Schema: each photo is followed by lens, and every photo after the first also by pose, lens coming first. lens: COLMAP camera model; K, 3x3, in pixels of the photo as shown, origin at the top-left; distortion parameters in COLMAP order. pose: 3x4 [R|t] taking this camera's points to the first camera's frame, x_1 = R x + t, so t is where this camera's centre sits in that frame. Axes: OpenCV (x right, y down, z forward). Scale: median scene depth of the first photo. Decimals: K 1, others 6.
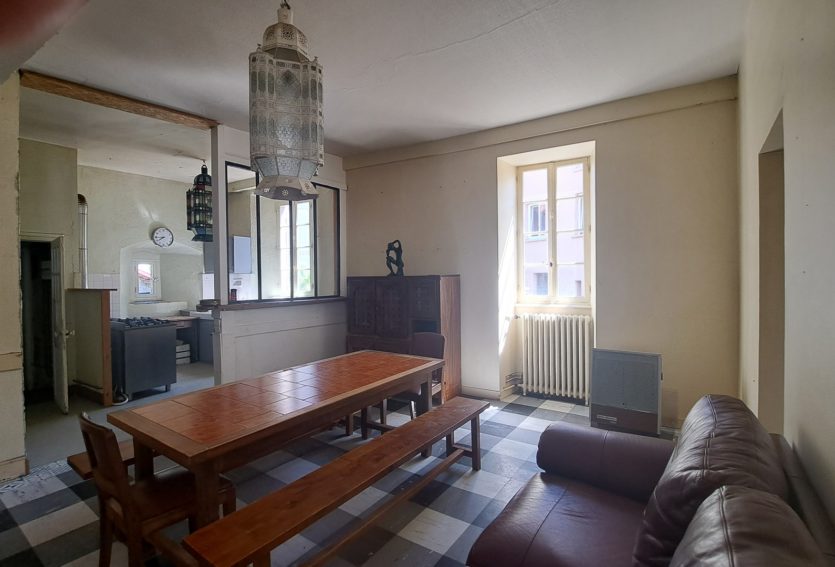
lens RADIAL K [[397.3, 0, 417.5], [0, 397.3, 283.5], [0, 0, 1]] dist [-0.019258, 0.000189]
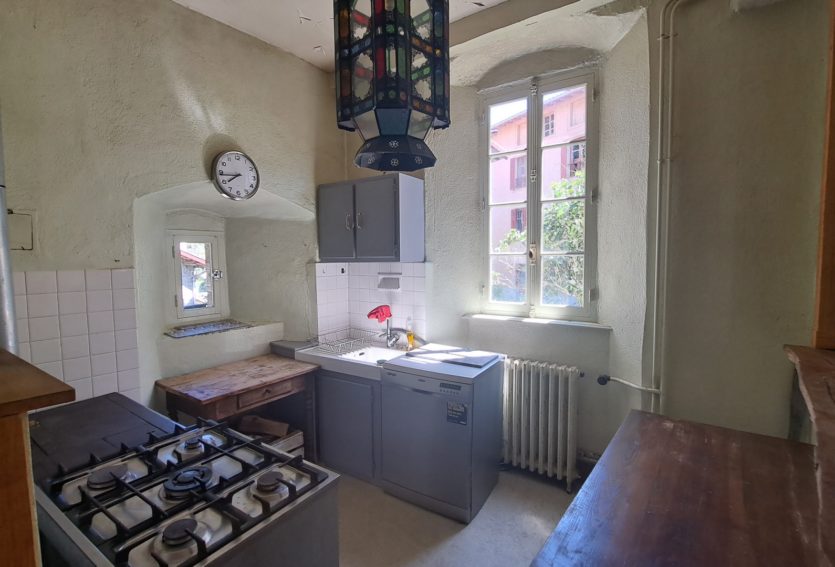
lens RADIAL K [[397.3, 0, 417.5], [0, 397.3, 283.5], [0, 0, 1]] dist [-0.019258, 0.000189]
pose [[0.997004, 0.004616, -0.077211, -0.417839], [-0.000780, 0.998767, 0.049628, -0.024896], [0.077345, -0.049419, 0.995779, 0.588273]]
